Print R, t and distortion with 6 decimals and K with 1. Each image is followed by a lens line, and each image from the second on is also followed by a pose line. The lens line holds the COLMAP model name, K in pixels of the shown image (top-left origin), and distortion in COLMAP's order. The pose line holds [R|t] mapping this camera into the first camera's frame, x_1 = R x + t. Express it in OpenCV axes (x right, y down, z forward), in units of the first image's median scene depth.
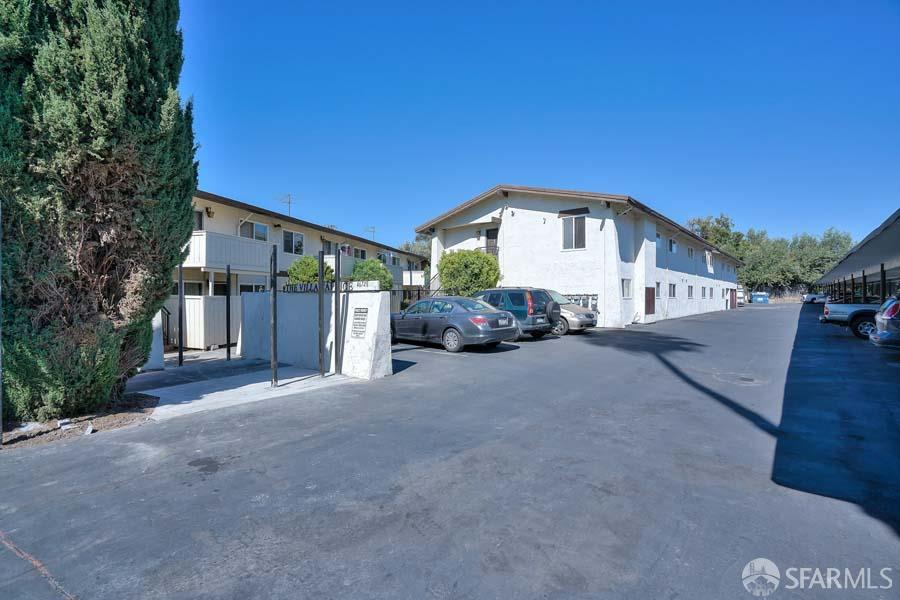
lens RADIAL K [[410.8, 0, 444.5], [0, 410.8, 298.7], [0, 0, 1]] dist [-0.047650, 0.015557]
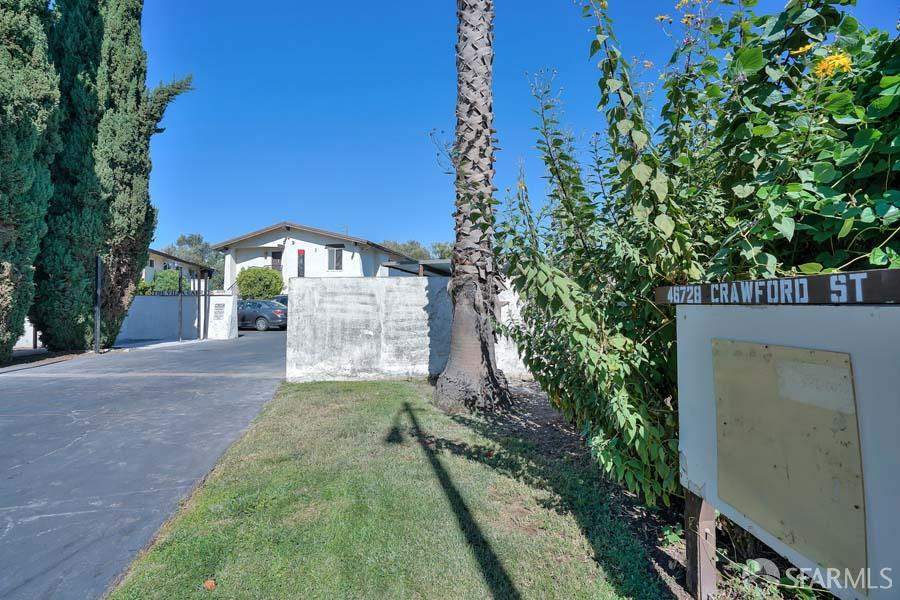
lens RADIAL K [[410.8, 0, 445.0], [0, 410.8, 303.6], [0, 0, 1]] dist [-0.047650, 0.015557]
pose [[0.855917, -0.001252, 0.517111, -0.125945], [0.006495, 0.999944, -0.008330, 0.019601], [-0.517072, 0.010488, 0.855878, -0.527052]]
